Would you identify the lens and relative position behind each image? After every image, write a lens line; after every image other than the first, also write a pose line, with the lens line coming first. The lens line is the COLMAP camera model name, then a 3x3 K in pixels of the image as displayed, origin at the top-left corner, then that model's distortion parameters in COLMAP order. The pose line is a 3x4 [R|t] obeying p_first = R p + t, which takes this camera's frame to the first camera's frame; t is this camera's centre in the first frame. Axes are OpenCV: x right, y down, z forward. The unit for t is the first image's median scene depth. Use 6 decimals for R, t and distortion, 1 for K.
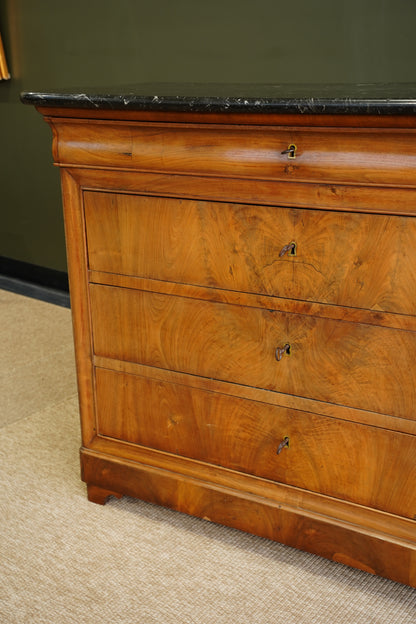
lens RADIAL K [[747.9, 0, 208.0], [0, 747.9, 312.0], [0, 0, 1]] dist [0.110175, 0.168851]
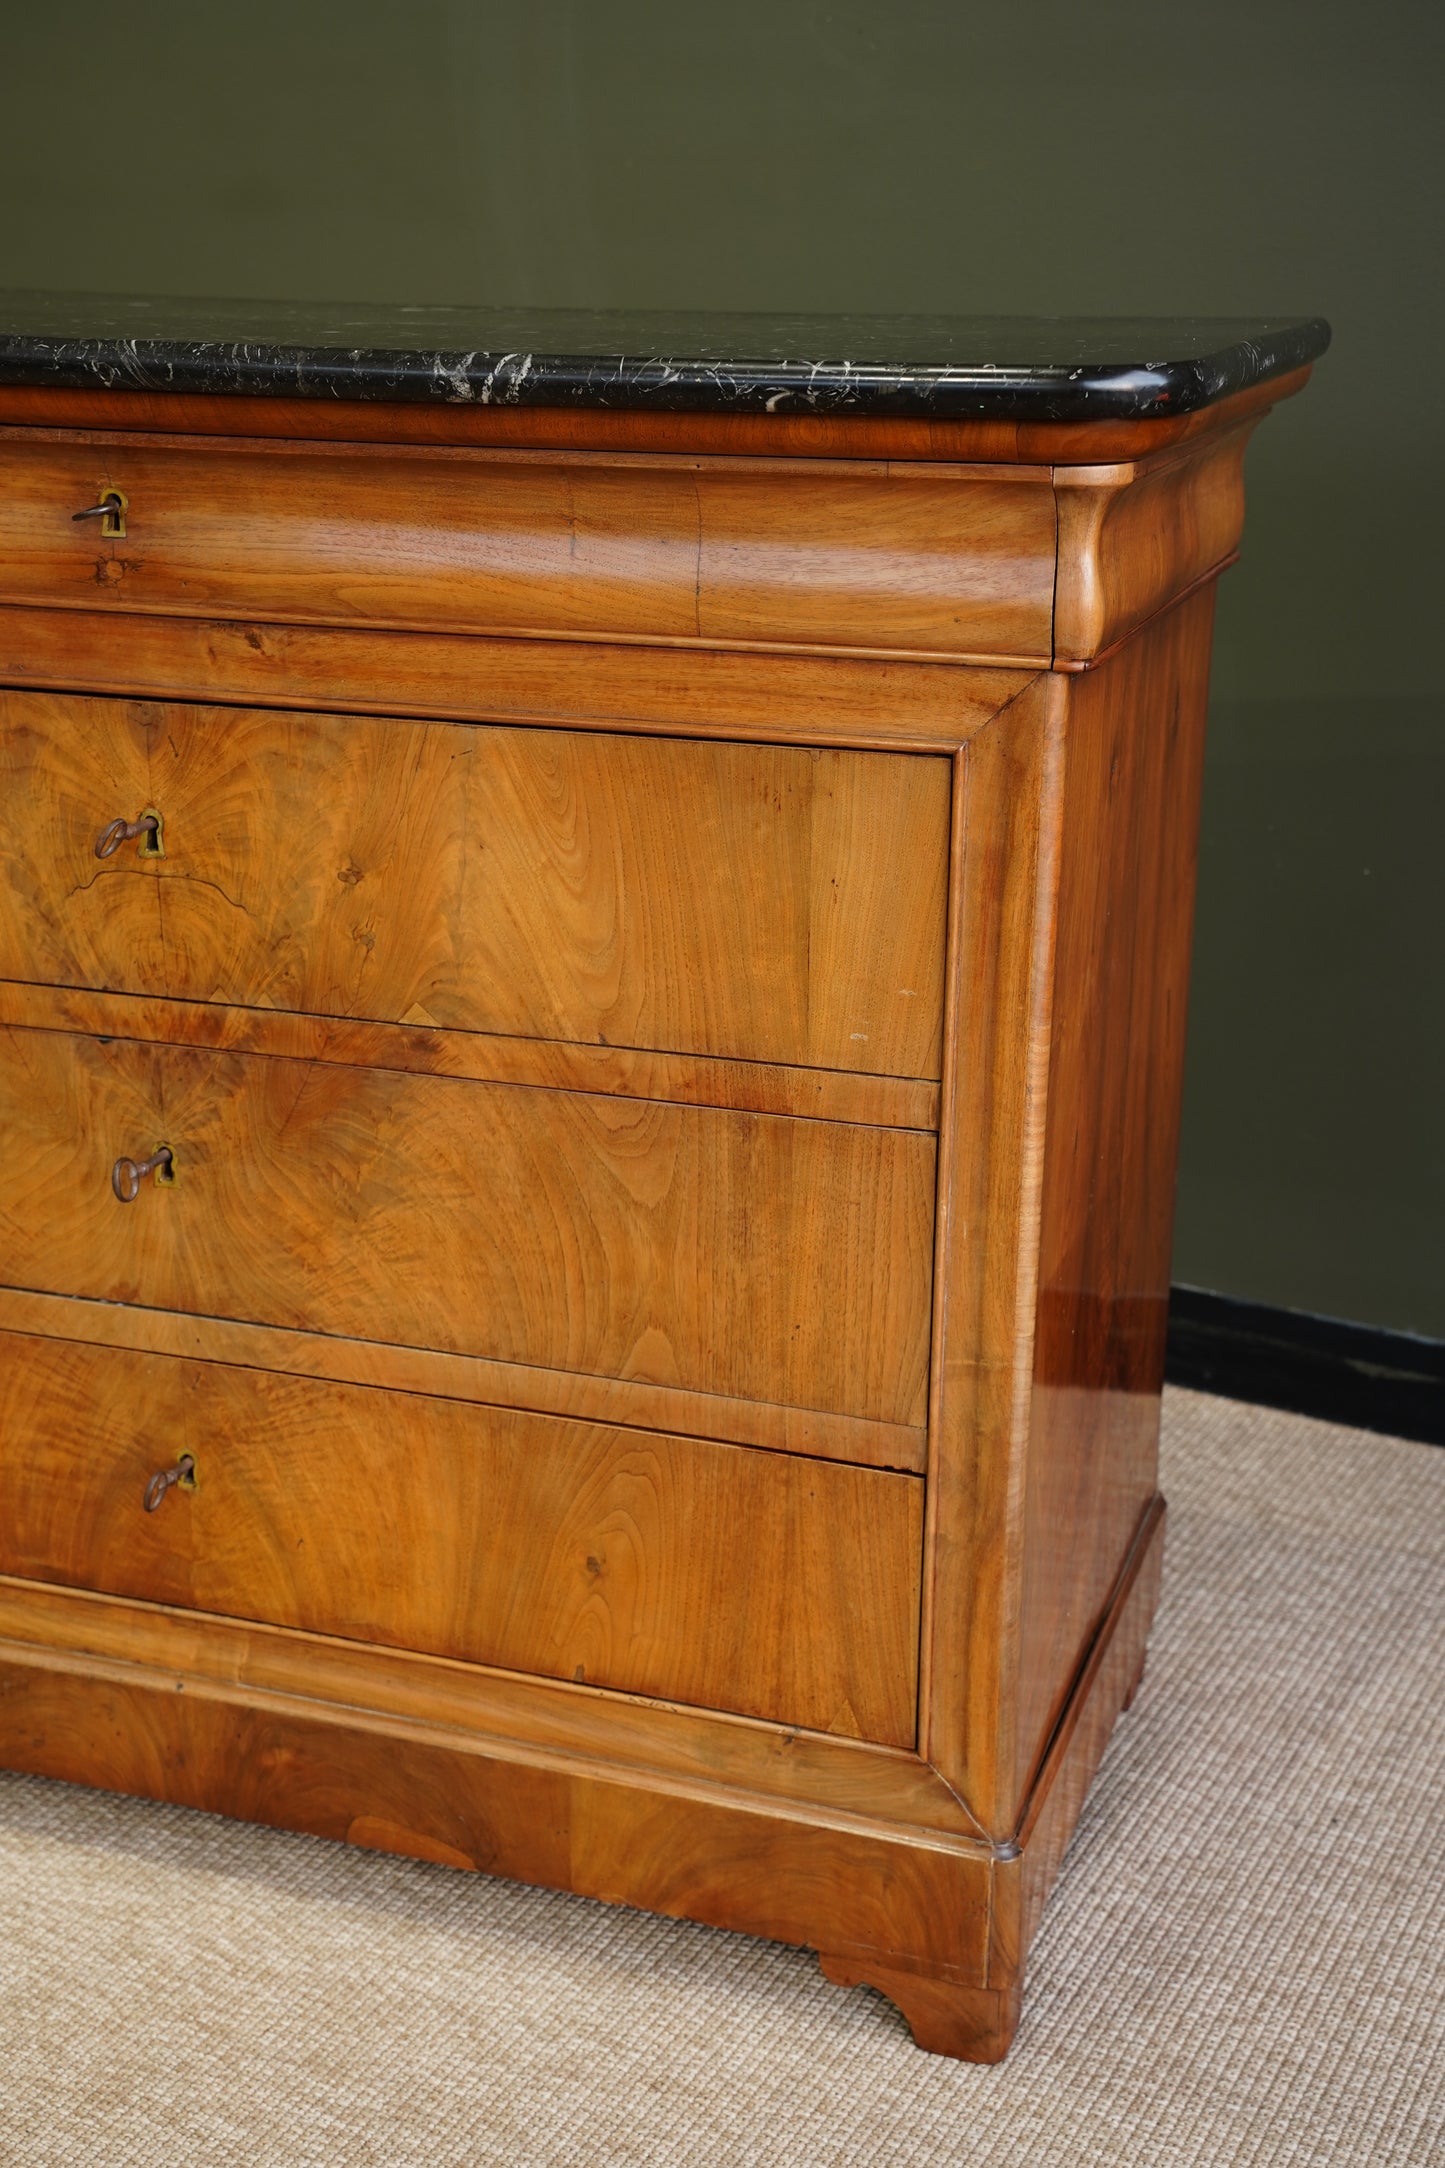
lens RADIAL K [[2598.4, 0, 722.5], [0, 2598.4, 1084.0], [0, 0, 1]] dist [0.110175, 0.168851]
pose [[0.988097, -0.032123, 0.150438, 0.171252], [0.032992, 0.999450, -0.003286, 0.028186], [-0.150250, 0.008211, 0.988614, -0.086651]]
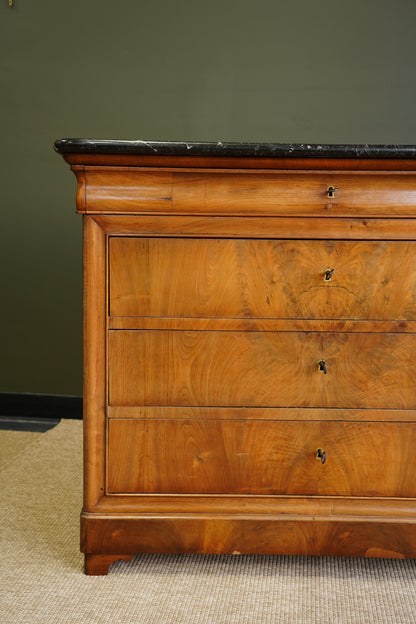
lens RADIAL K [[698.4, 0, 208.0], [0, 698.4, 312.0], [0, 0, 1]] dist [0.062565, 0.158528]
pose [[0.871334, -0.037766, 0.489235, -0.559813], [0.130134, 0.979117, -0.156189, 0.113040], [-0.473120, 0.199759, 0.858053, 0.154397]]
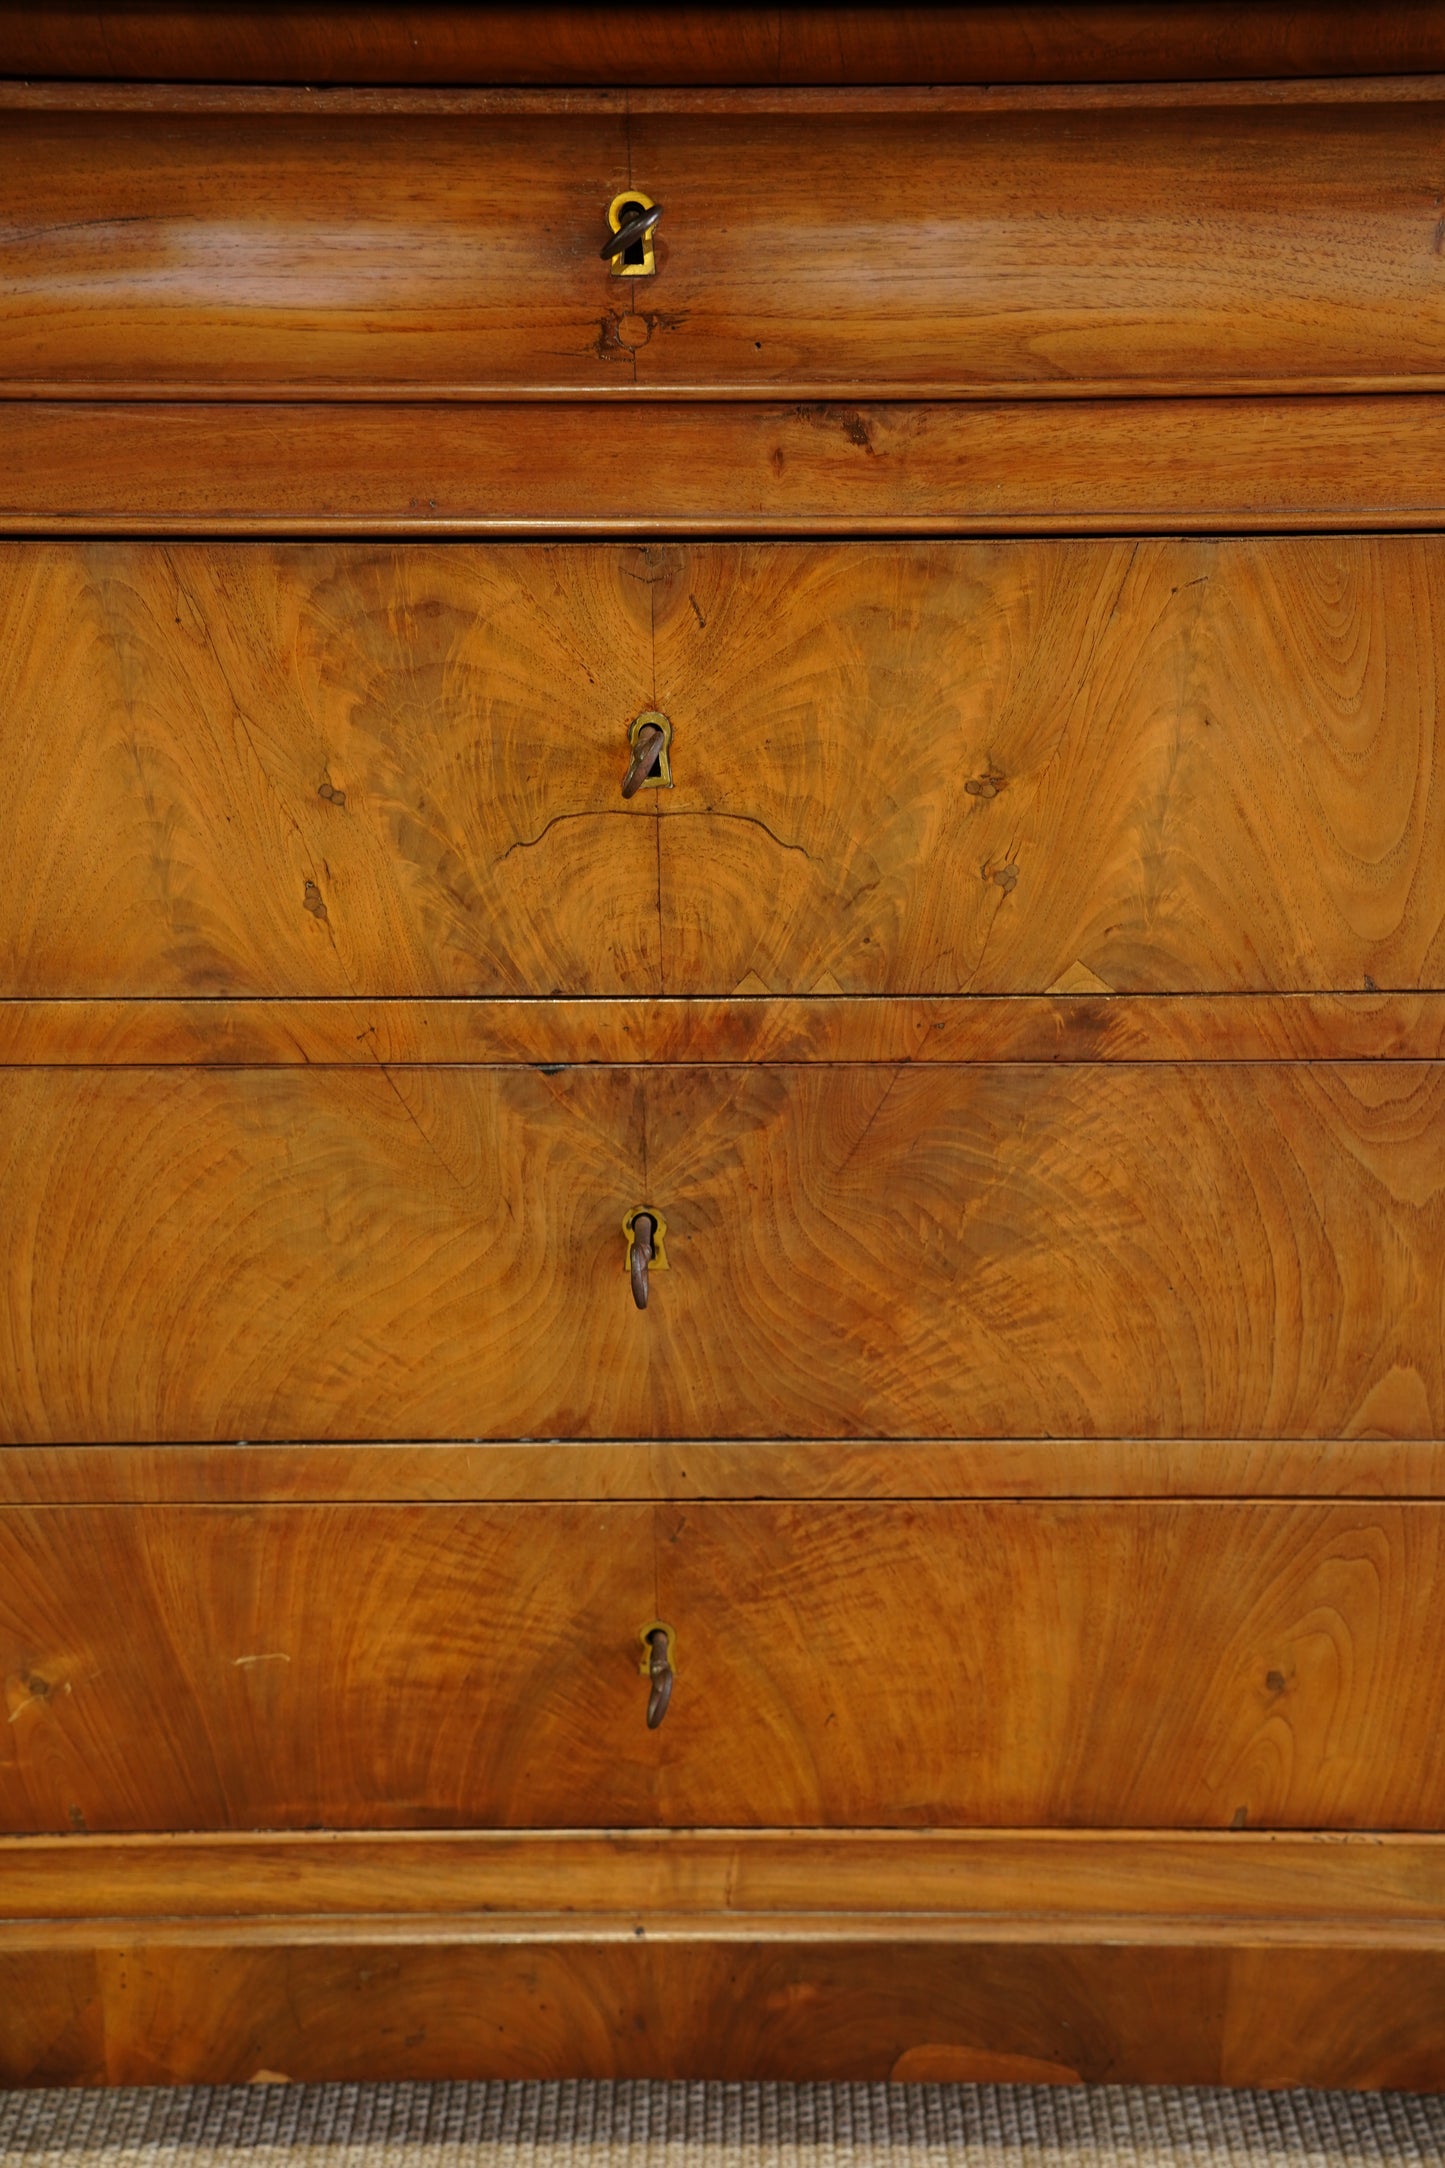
lens RADIAL K [[2353.0, 0, 722.5], [0, 2353.0, 1084.0], [0, 0, 1]] dist [0.038856, 0.177504]
pose [[0.880428, -0.177712, 0.439620, -0.152857], [0.144013, 0.983536, 0.109170, -0.059542], [-0.451783, -0.032806, 0.891525, 0.412208]]
